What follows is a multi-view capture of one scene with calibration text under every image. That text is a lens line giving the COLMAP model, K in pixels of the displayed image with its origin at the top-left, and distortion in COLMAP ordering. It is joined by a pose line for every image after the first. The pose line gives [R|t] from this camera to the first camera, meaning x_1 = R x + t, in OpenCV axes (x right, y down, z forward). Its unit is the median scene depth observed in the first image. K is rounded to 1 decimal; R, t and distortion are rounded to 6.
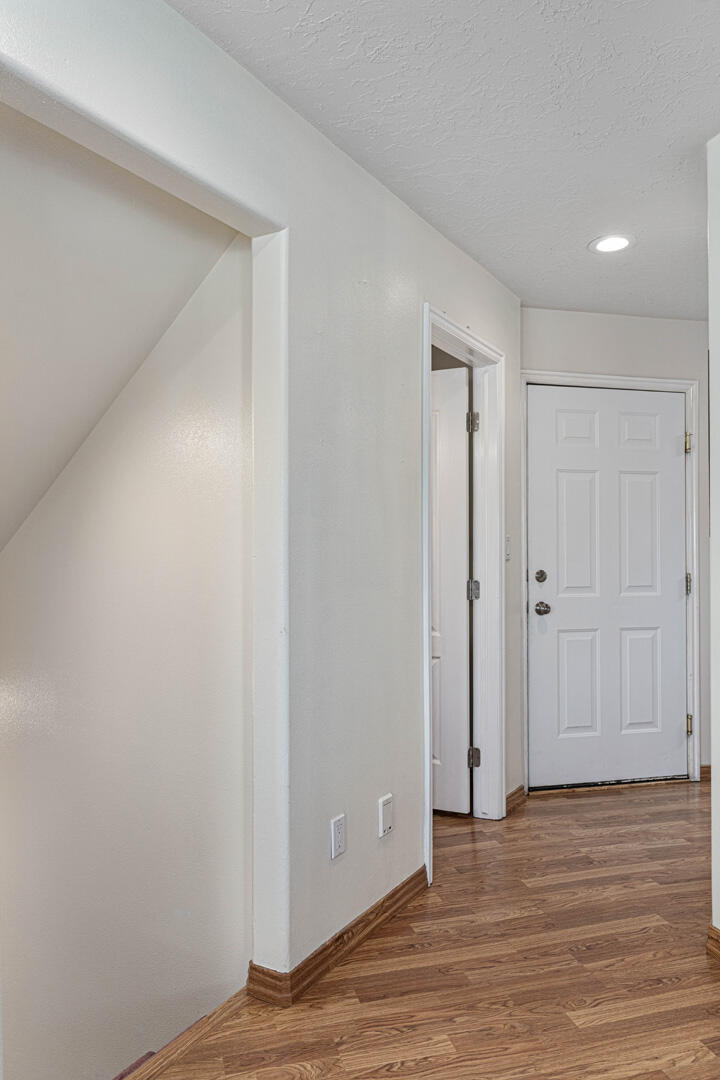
lens RADIAL K [[790.7, 0, 360.4], [0, 790.7, 557.2], [0, 0, 1]] dist [0.006611, 0.001283]
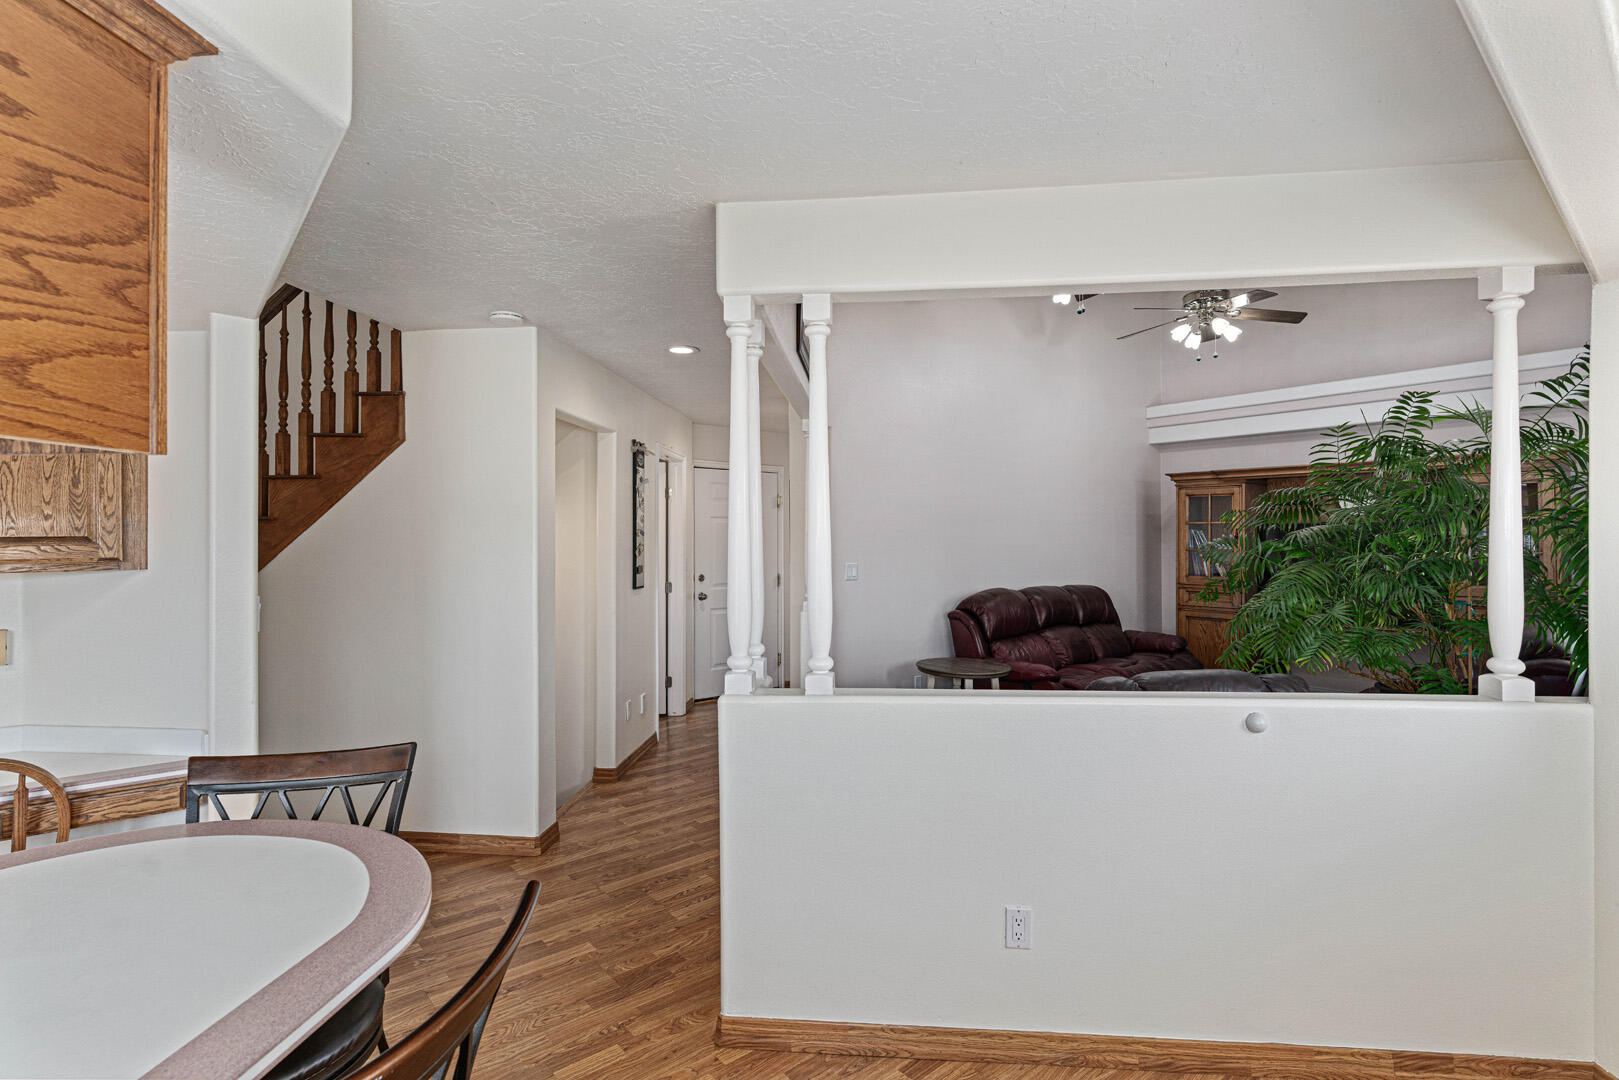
lens RADIAL K [[774.4, 0, 810.6], [0, 774.4, 534.1], [0, 0, 1]] dist [0.000957, 0.000342]
pose [[0.903176, 0.004451, 0.429248, -0.317368], [-0.001860, 0.999977, -0.006457, -0.068539], [-0.429267, 0.005034, 0.903164, -0.712113]]
